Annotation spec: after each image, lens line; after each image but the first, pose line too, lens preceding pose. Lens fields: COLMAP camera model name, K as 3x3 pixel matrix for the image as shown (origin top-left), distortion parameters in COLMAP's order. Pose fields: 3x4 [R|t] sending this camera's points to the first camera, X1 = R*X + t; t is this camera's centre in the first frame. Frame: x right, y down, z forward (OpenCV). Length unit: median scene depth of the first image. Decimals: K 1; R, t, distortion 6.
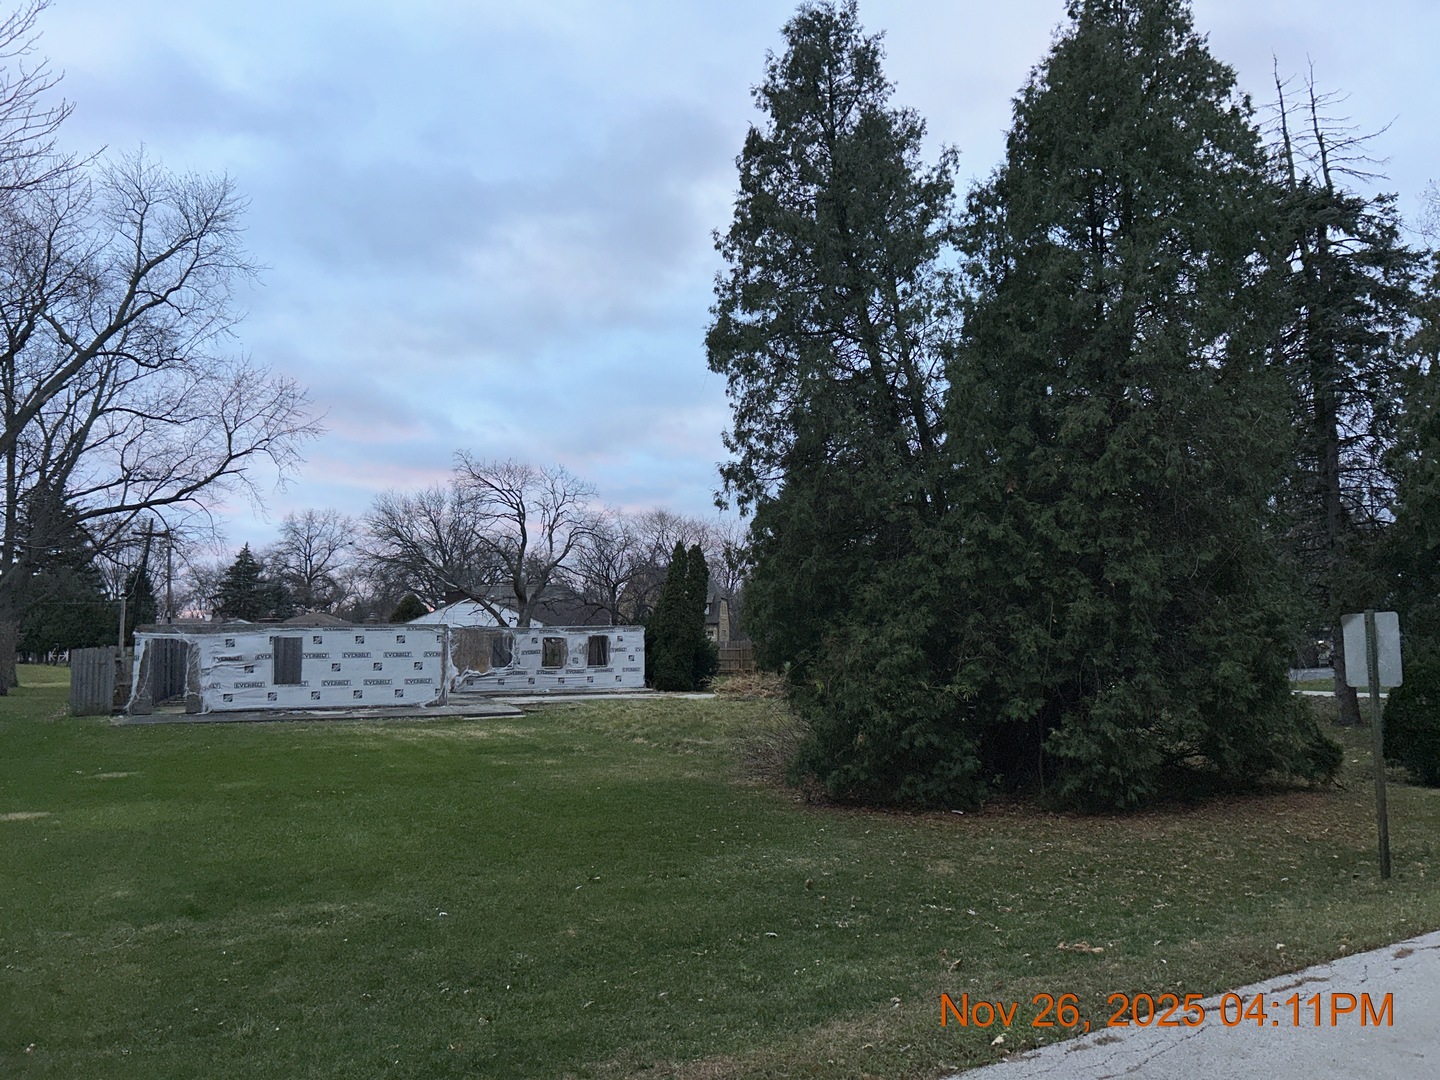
lens RADIAL K [[1090.8, 0, 751.6], [0, 1090.8, 538.6], [0, 0, 1]] dist [0.042107, -0.006111]
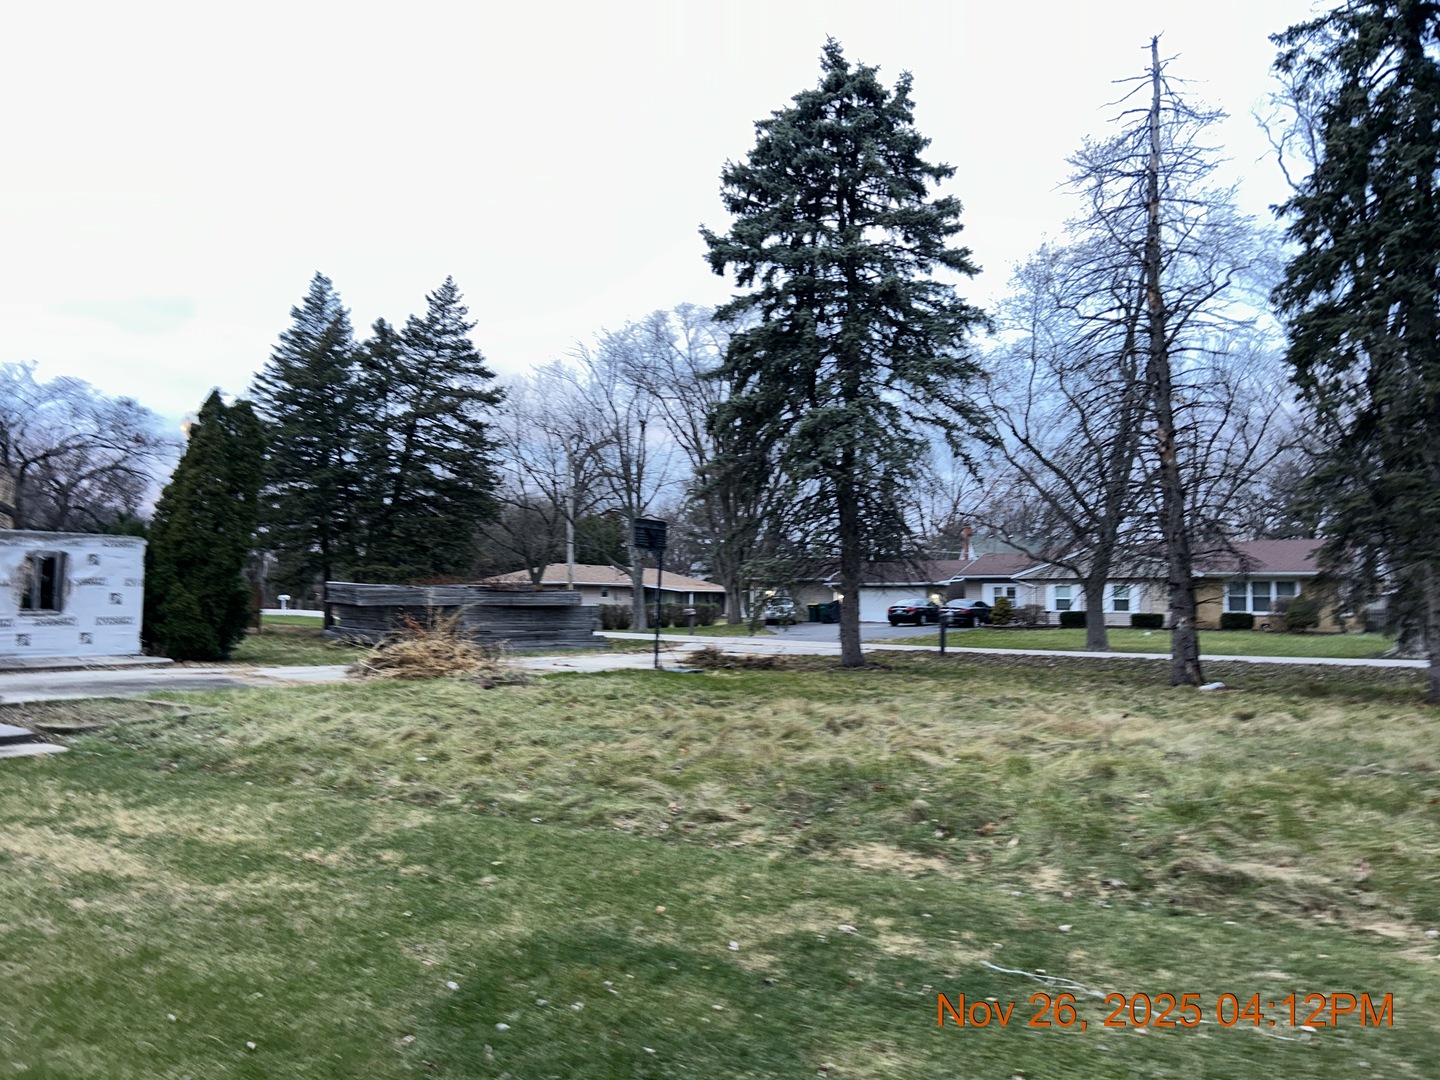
lens RADIAL K [[1090.8, 0, 720.0], [0, 1090.8, 510.0], [0, 0, 1]] dist [0.042107, -0.006111]
pose [[0.828841, 0.067668, 0.555376, -0.169663], [-0.075224, 0.997124, -0.009228, 0.053339], [-0.554404, -0.034129, 0.831548, 0.427901]]
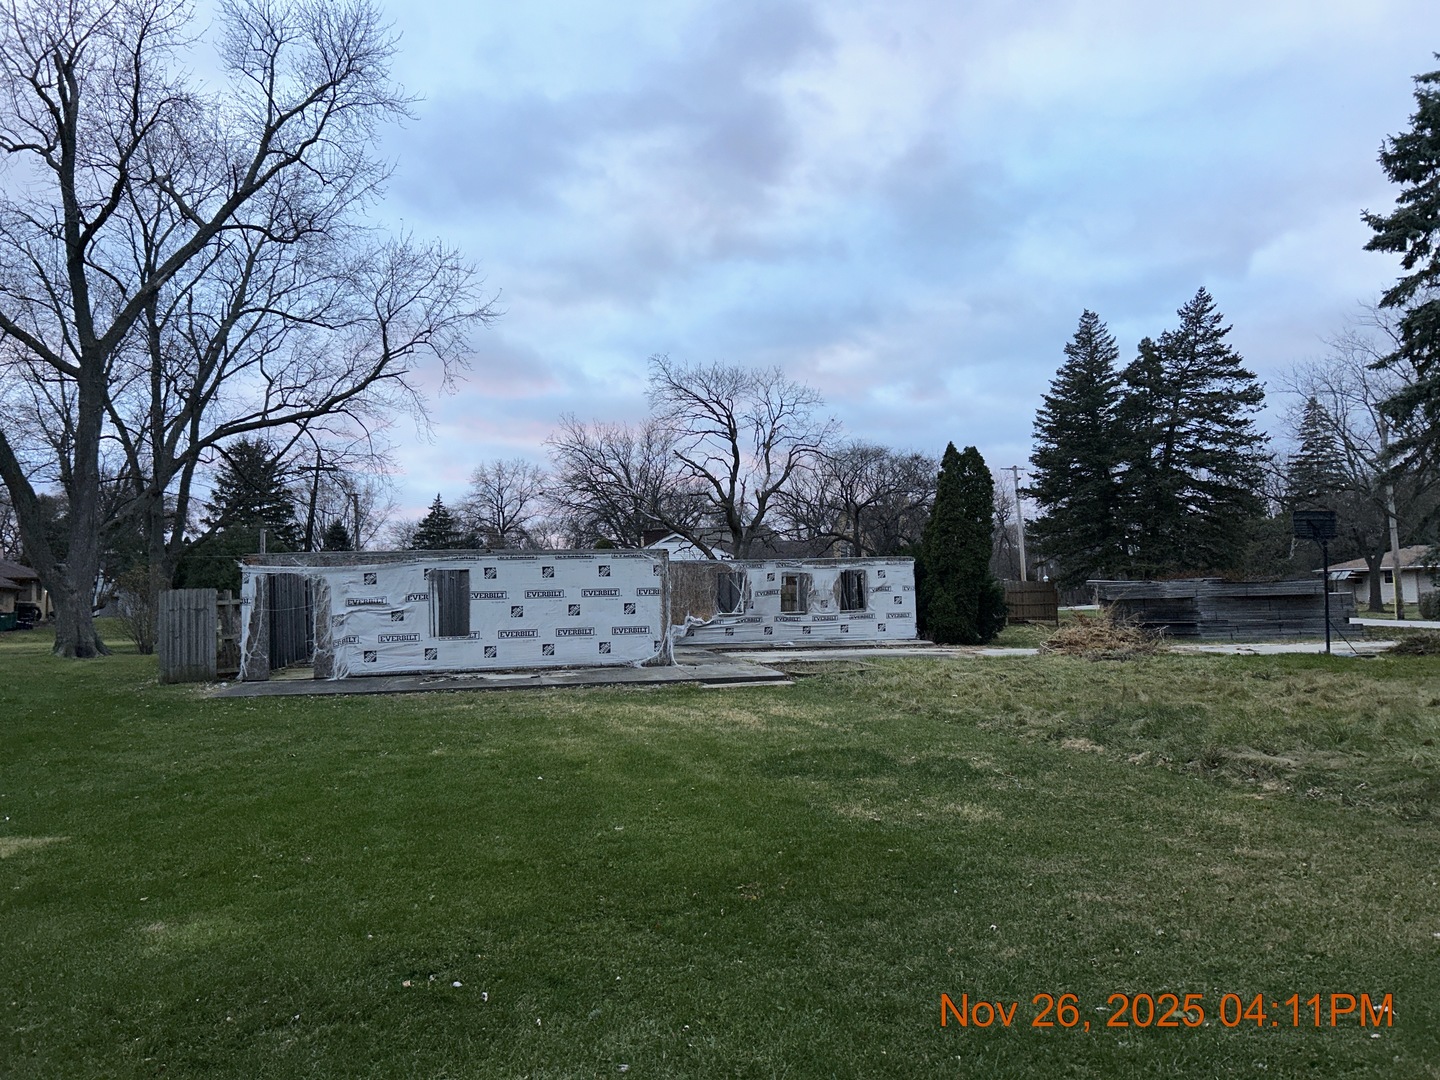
lens RADIAL K [[1080.9, 0, 726.0], [0, 1080.9, 534.9], [0, 0, 1]] dist [0.114303, -0.024852]
pose [[0.982766, -0.024662, -0.183201, -0.090721], [0.031745, 0.998854, 0.035830, 0.036190], [0.182108, -0.041028, 0.982422, 0.262542]]
